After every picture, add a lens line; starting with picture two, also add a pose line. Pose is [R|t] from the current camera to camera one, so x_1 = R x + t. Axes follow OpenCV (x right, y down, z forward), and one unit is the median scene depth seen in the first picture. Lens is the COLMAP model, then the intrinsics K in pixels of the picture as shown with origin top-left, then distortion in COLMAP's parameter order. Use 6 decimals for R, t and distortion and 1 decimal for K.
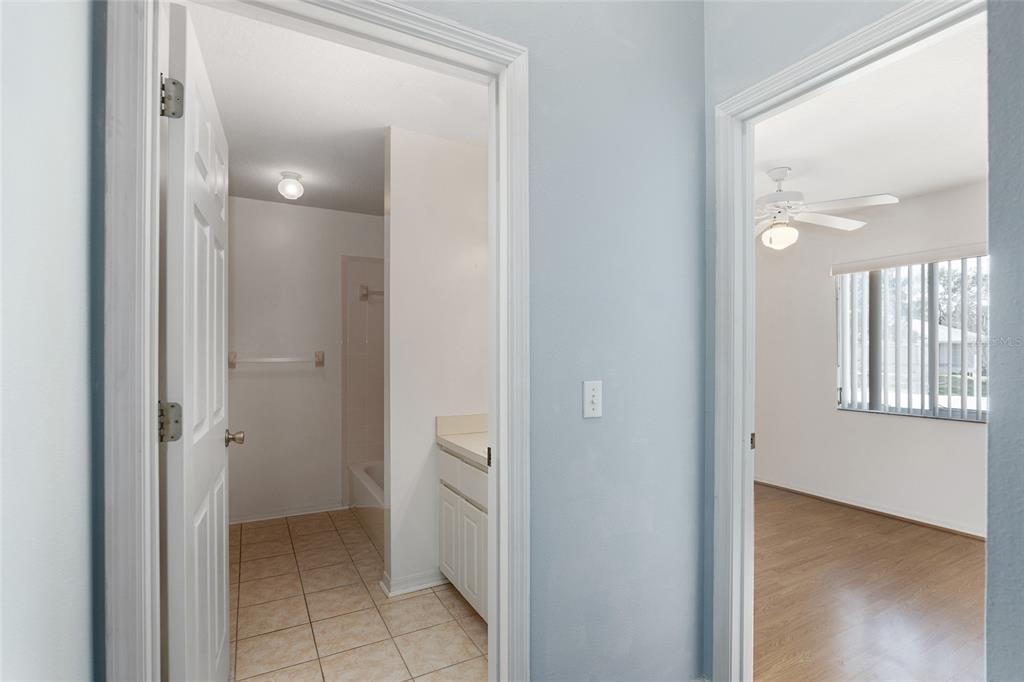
lens RADIAL K [[478.2, 0, 513.8], [0, 478.2, 349.0], [0, 0, 1]] dist [-0.014426, 0.001334]
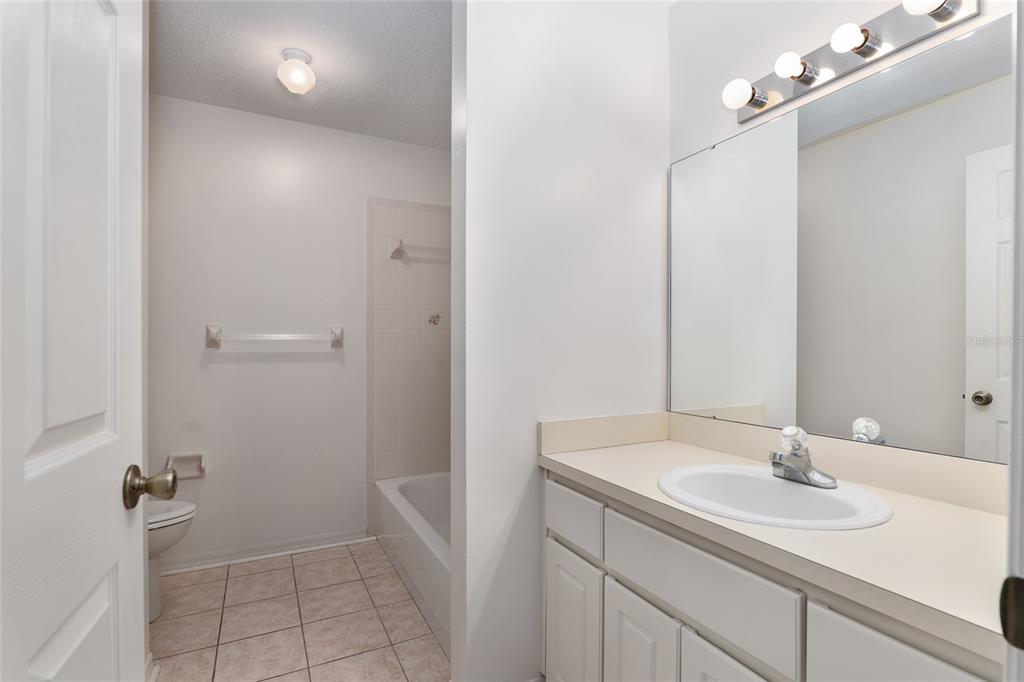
lens RADIAL K [[478.2, 0, 509.2], [0, 478.2, 340.6], [0, 0, 1]] dist [-0.014426, 0.001334]
pose [[0.999542, -0.001384, -0.030245, -0.148325], [0.001330, 0.999997, -0.001818, 0.035264], [0.030248, 0.001777, 0.999541, 0.338440]]
